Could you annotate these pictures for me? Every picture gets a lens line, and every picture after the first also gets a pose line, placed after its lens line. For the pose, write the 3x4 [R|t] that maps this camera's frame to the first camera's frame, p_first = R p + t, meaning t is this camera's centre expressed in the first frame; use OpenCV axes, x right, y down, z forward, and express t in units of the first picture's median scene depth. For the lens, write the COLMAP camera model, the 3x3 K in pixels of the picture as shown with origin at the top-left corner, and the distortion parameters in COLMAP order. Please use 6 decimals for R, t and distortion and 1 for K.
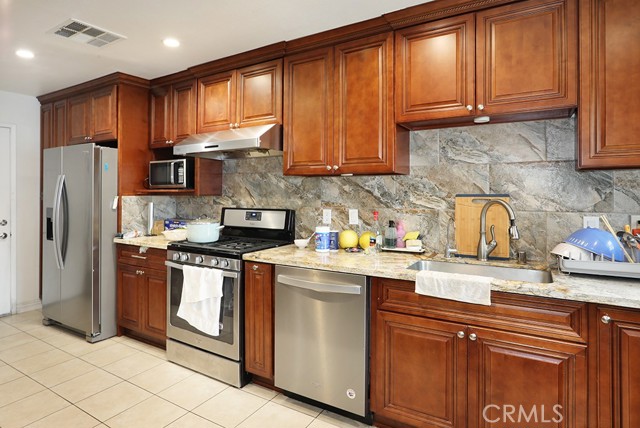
lens RADIAL K [[364.8, 0, 319.6], [0, 364.8, 183.3], [0, 0, 1]] dist [-0.025355, 0.000724]
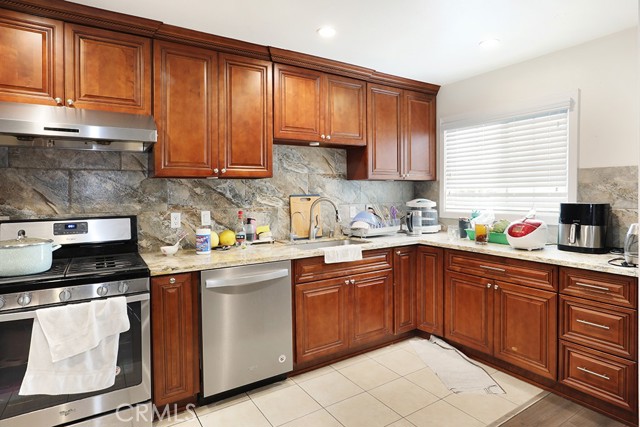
lens RADIAL K [[368.5, 0, 318.7], [0, 368.5, 193.0], [0, 0, 1]] dist [-0.028906, 0.000413]
pose [[0.434017, -0.004542, 0.900893, -0.776071], [-0.010851, 0.999888, 0.010268, 0.007048], [-0.900839, -0.014232, 0.433919, 0.288705]]
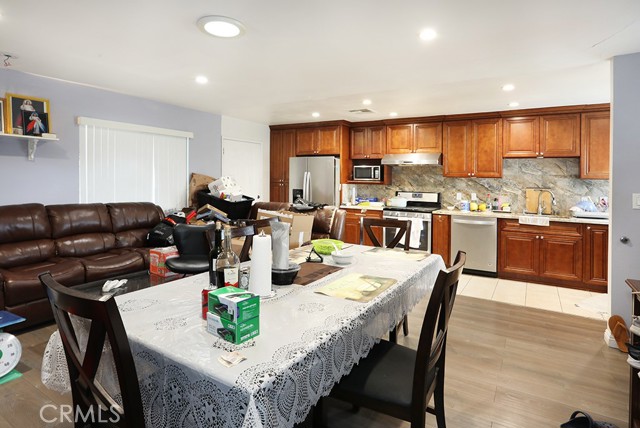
lens RADIAL K [[368.4, 0, 318.8], [0, 368.4, 165.4], [0, 0, 1]] dist [0.000476, 0.000097]
pose [[0.999553, 0.027832, 0.010939, -0.933749], [-0.027549, 0.999303, -0.025180, -0.013276], [-0.011632, 0.024867, 0.999623, -1.280587]]
